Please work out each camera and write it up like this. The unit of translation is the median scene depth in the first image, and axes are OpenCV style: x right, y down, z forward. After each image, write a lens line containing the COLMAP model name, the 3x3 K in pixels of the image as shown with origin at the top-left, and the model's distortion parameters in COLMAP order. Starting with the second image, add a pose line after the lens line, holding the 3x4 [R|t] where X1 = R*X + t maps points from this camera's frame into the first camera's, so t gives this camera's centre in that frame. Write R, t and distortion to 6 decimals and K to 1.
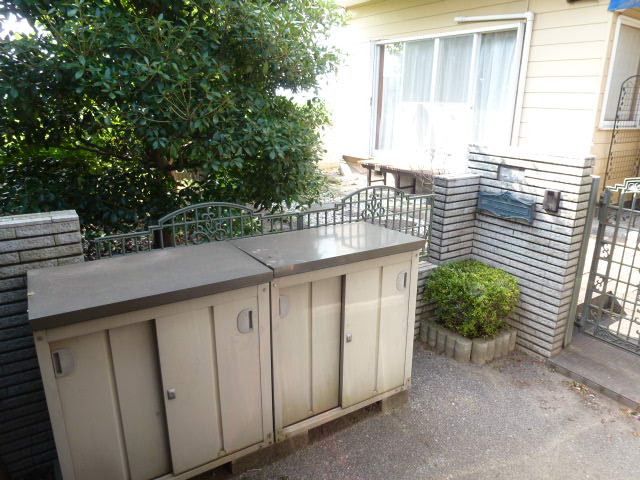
lens RADIAL K [[451.0, 0, 320.0], [0, 451.0, 240.0], [0, 0, 1]] dist [-0.044426, 0.003257]
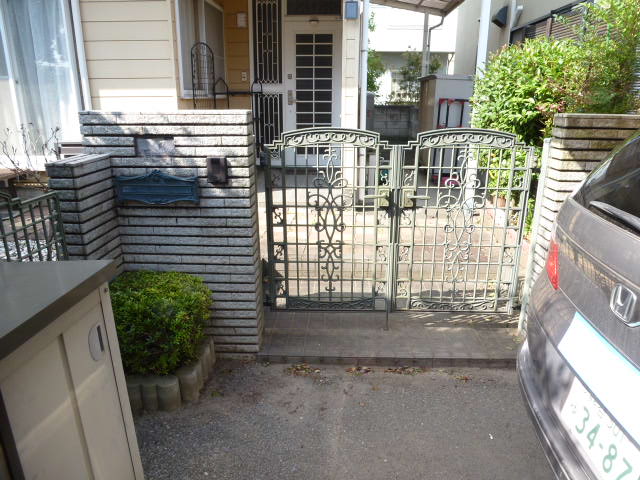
lens RADIAL K [[465.1, 0, 320.0], [0, 465.1, 240.0], [0, 0, 1]] dist [-0.056780, 0.003488]
pose [[0.584801, -0.254008, 0.770382, -0.046587], [0.243657, 0.960857, 0.131850, -0.030457], [-0.773718, 0.110603, 0.623801, 0.324975]]
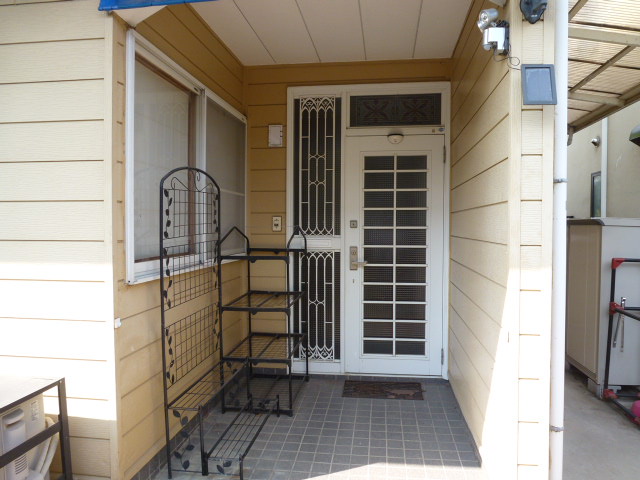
lens RADIAL K [[465.1, 0, 320.0], [0, 465.1, 240.0], [0, 0, 1]] dist [-0.056780, 0.003488]
pose [[0.651344, -0.039340, 0.757762, 0.701318], [0.232234, 0.961067, -0.149724, -0.304403], [-0.722370, 0.273500, 0.635121, 0.966574]]
